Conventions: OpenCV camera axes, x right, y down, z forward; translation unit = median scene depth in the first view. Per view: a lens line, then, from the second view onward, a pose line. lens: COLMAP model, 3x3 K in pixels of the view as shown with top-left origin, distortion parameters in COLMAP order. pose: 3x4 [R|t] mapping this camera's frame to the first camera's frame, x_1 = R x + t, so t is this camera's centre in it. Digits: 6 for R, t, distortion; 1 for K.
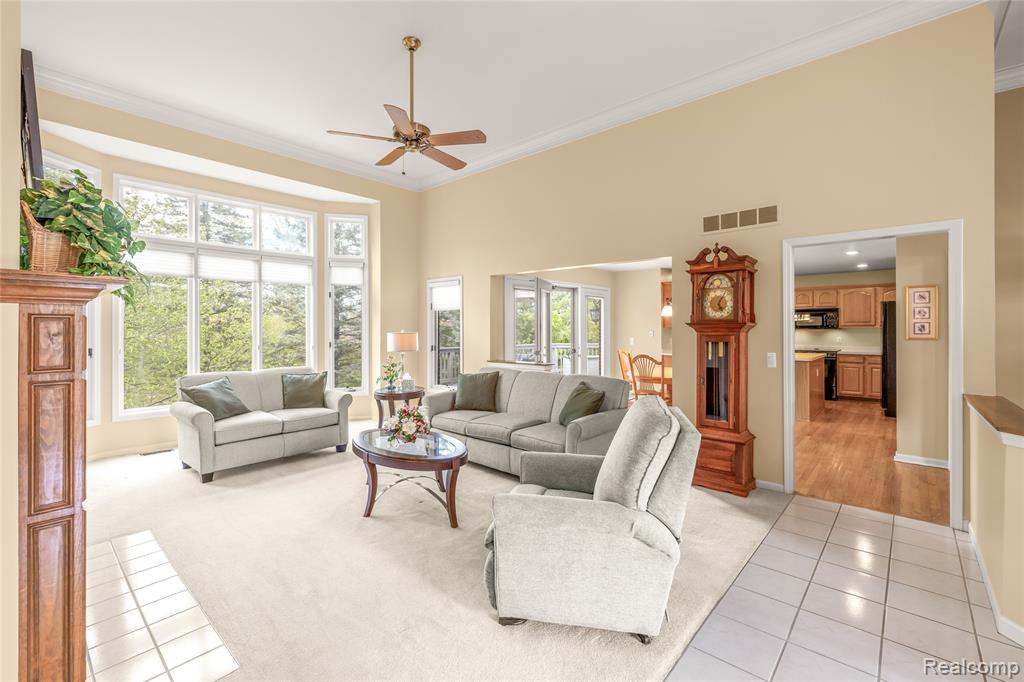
lens RADIAL K [[432.4, 0, 523.8], [0, 432.4, 330.5], [0, 0, 1]] dist [0.000497, -0.000399]
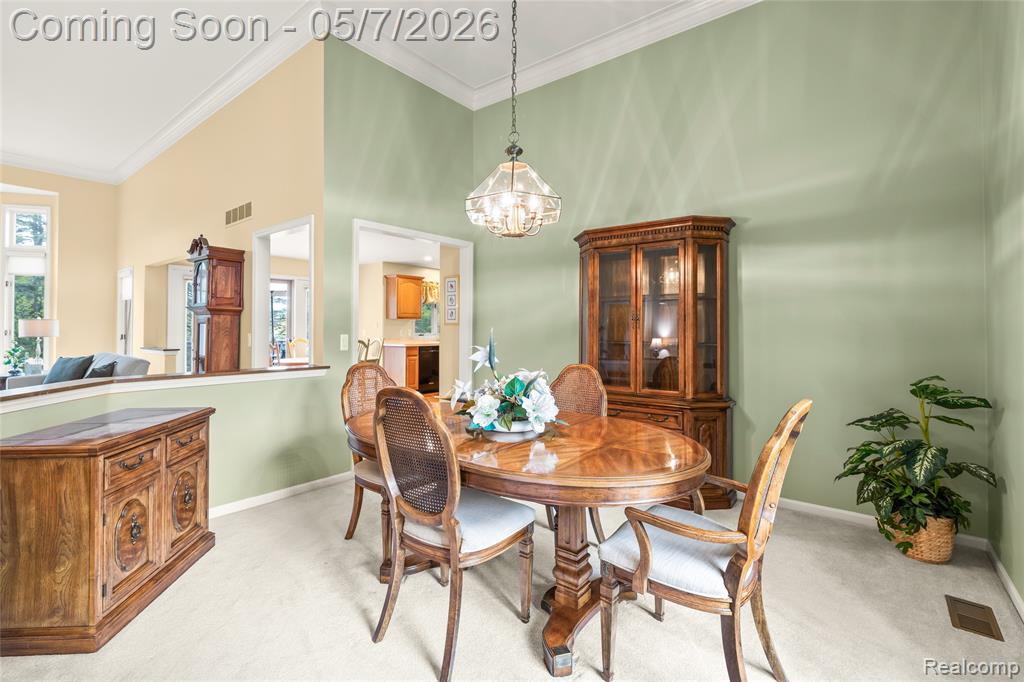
lens RADIAL K [[438.6, 0, 482.1], [0, 438.6, 327.8], [0, 0, 1]] dist [-0.003273, -0.000673]
pose [[0.999273, 0.004438, 0.037869, 0.847037], [-0.004304, 0.999984, -0.003624, 0.028226], [-0.037884, 0.003458, 0.999276, -0.096655]]
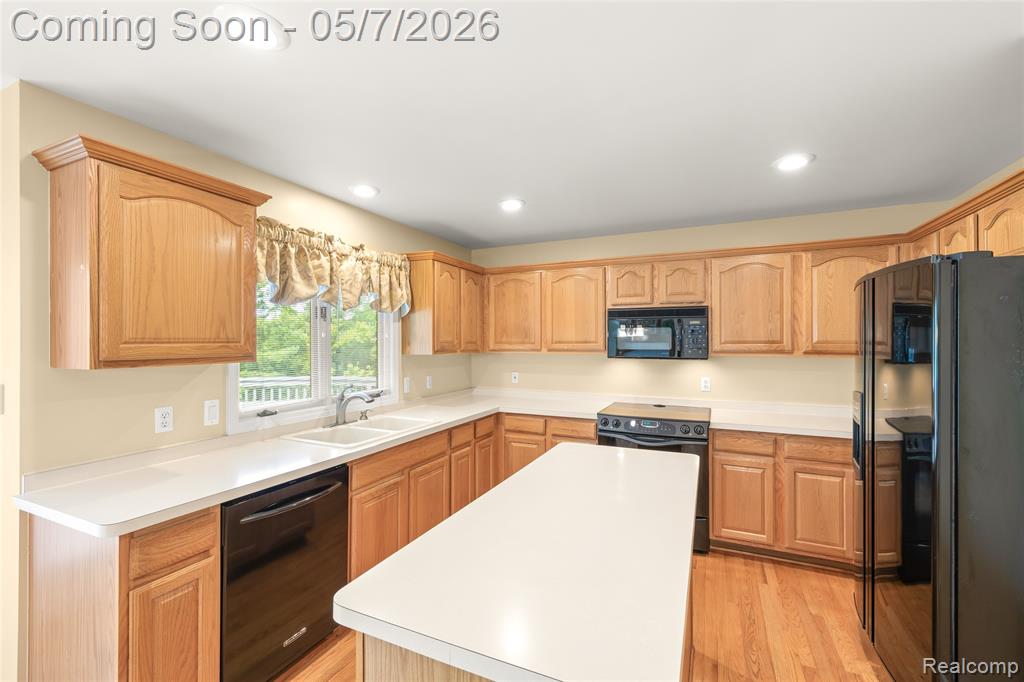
lens RADIAL K [[432.4, 0, 512.4], [0, 432.4, 341.9], [0, 0, 1]] dist [0.000497, -0.000399]
pose [[0.956435, 0.003561, 0.291923, 0.787876], [-0.003205, 0.999993, -0.001698, -0.032218], [-0.291927, 0.000689, 0.956440, 1.206027]]
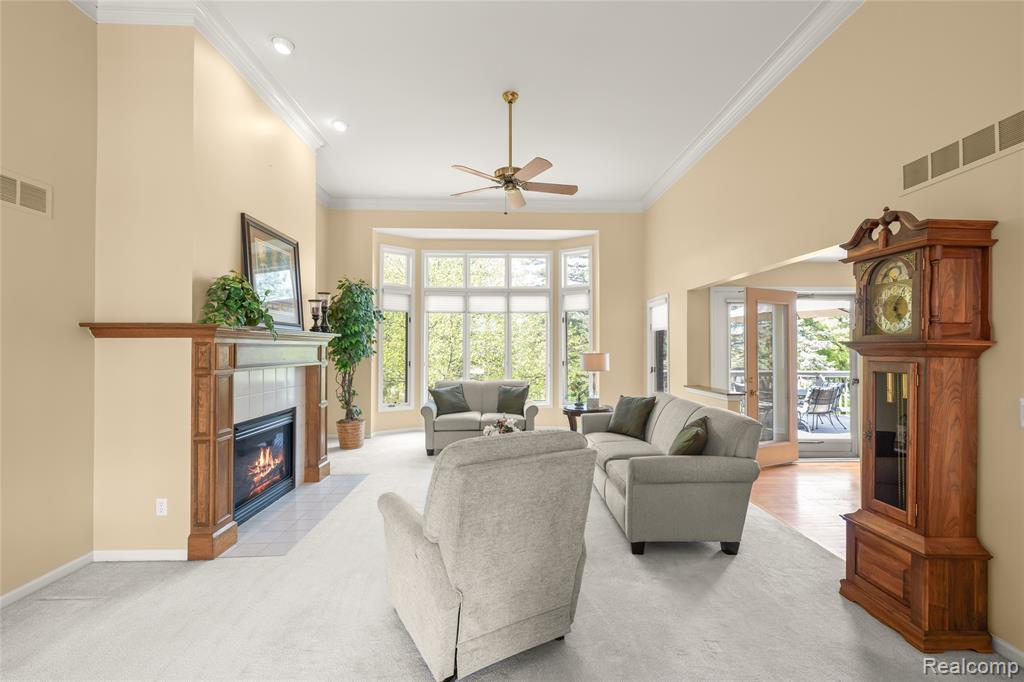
lens RADIAL K [[432.4, 0, 528.7], [0, 432.4, 347.3], [0, 0, 1]] dist [0.000497, -0.000399]
pose [[0.698012, -0.001137, -0.716085, 0.408952], [-0.004762, 0.999969, -0.006229, -0.001998], [0.716070, 0.007758, 0.697986, 0.177432]]
